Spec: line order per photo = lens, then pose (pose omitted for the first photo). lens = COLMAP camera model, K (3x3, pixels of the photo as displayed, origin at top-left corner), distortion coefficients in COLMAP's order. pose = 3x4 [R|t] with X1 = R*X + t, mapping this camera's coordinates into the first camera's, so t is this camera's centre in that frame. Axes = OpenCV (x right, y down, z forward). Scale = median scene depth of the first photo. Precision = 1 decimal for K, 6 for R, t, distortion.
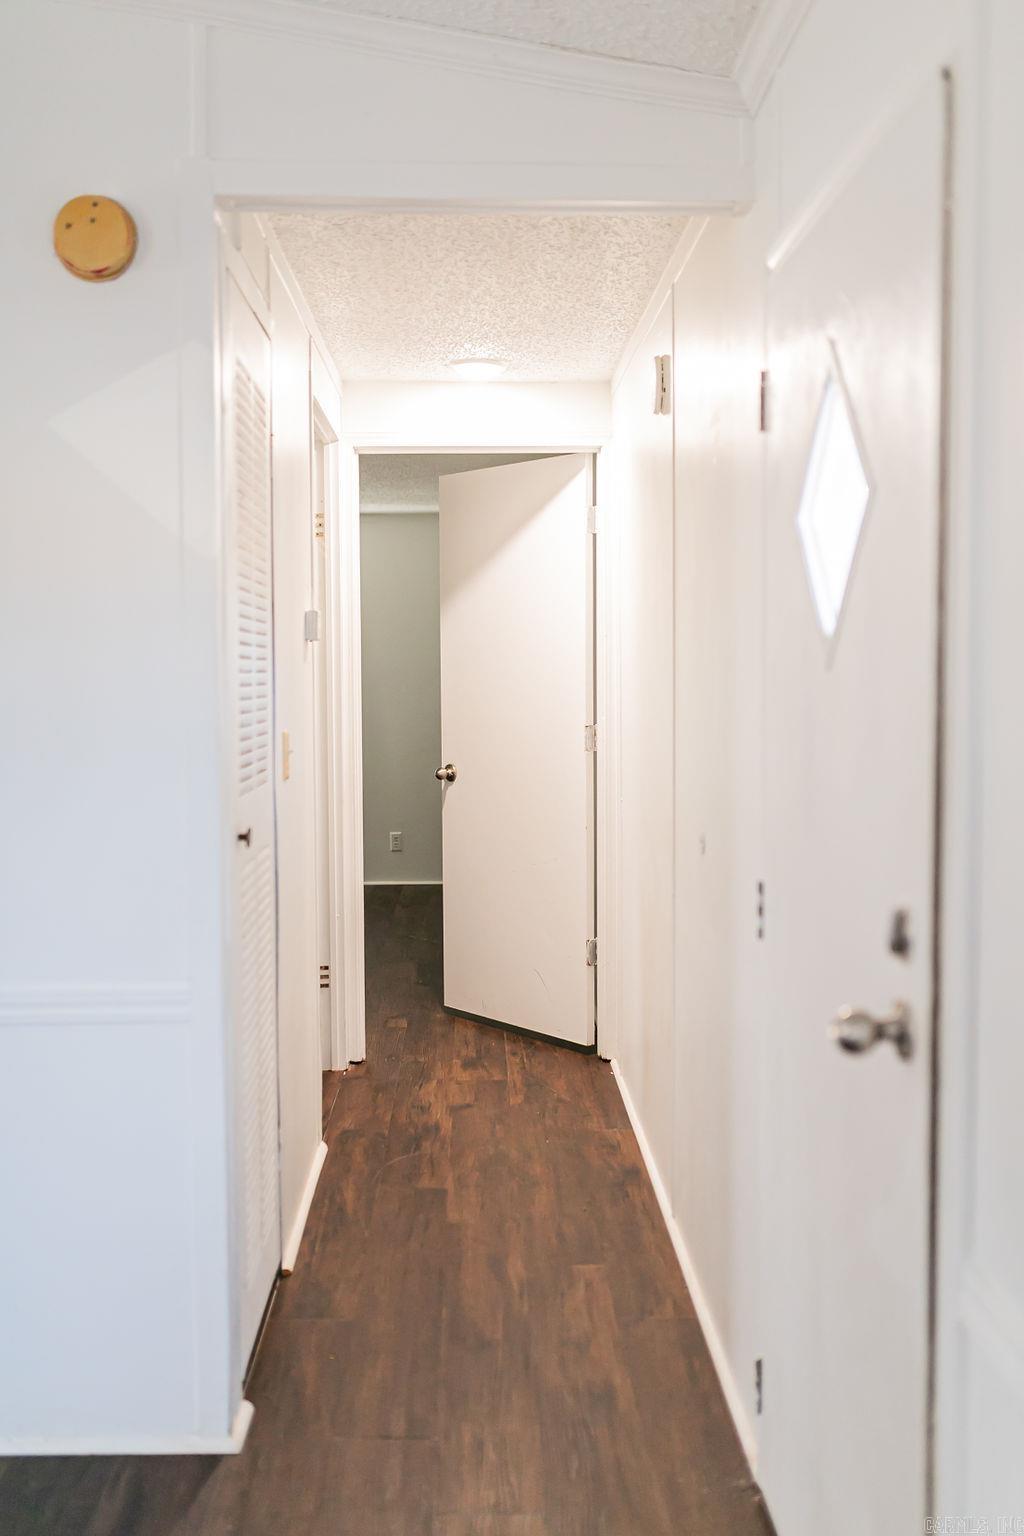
lens RADIAL K [[1470.5, 0, 525.5], [0, 1470.5, 774.5], [0, 0, 1]] dist [-0.023190, 0.028330]
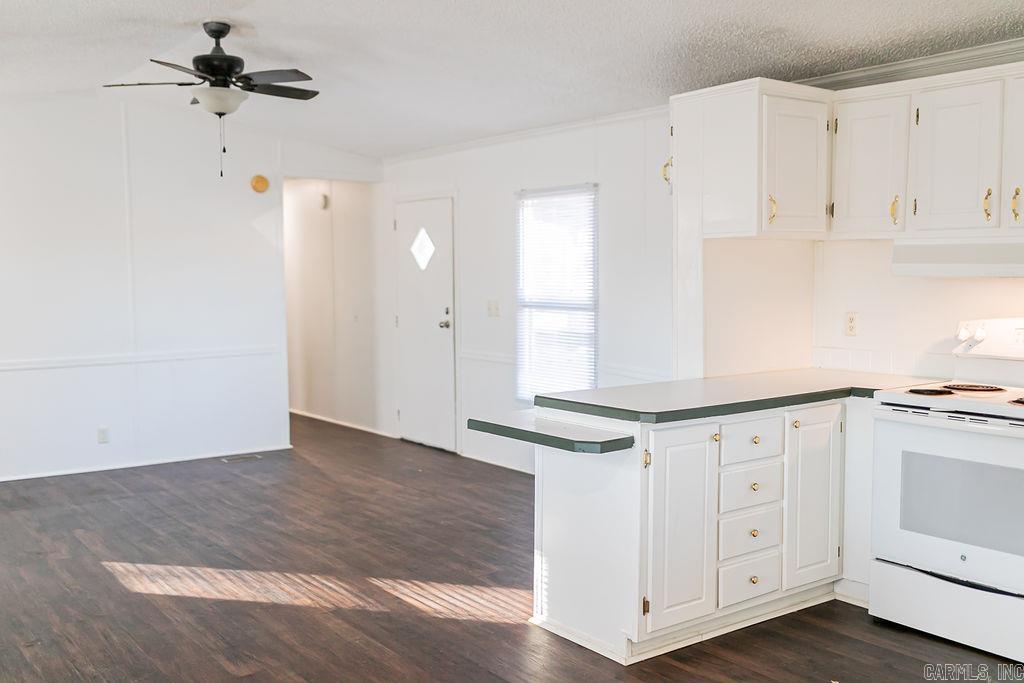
lens RADIAL K [[980.3, 0, 508.5], [0, 980.3, 344.3], [0, 0, 1]] dist [-0.023190, 0.028330]
pose [[0.826395, -0.040201, 0.561653, -1.852657], [0.046789, 0.998901, 0.002655, 0.228582], [-0.561143, 0.024084, 0.827368, -2.650555]]
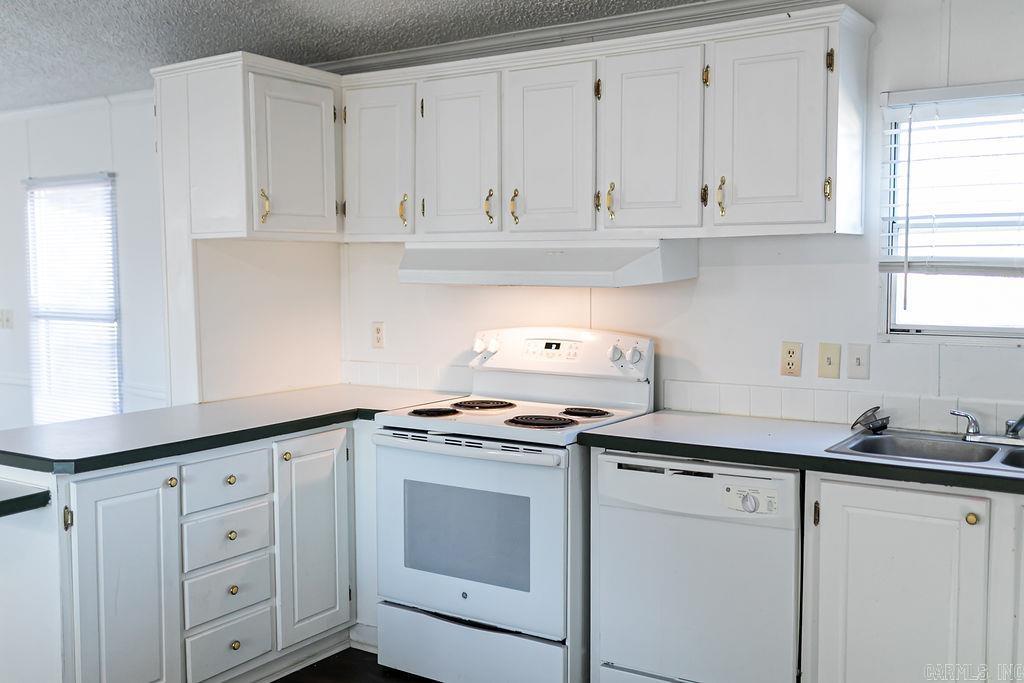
lens RADIAL K [[980.3, 0, 508.5], [0, 980.3, 344.3], [0, 0, 1]] dist [-0.023190, 0.028330]
pose [[0.577048, -0.056390, 0.814761, -1.404327], [0.065659, 0.997588, 0.022541, 0.214423], [-0.814067, 0.040489, 0.579358, -2.644411]]
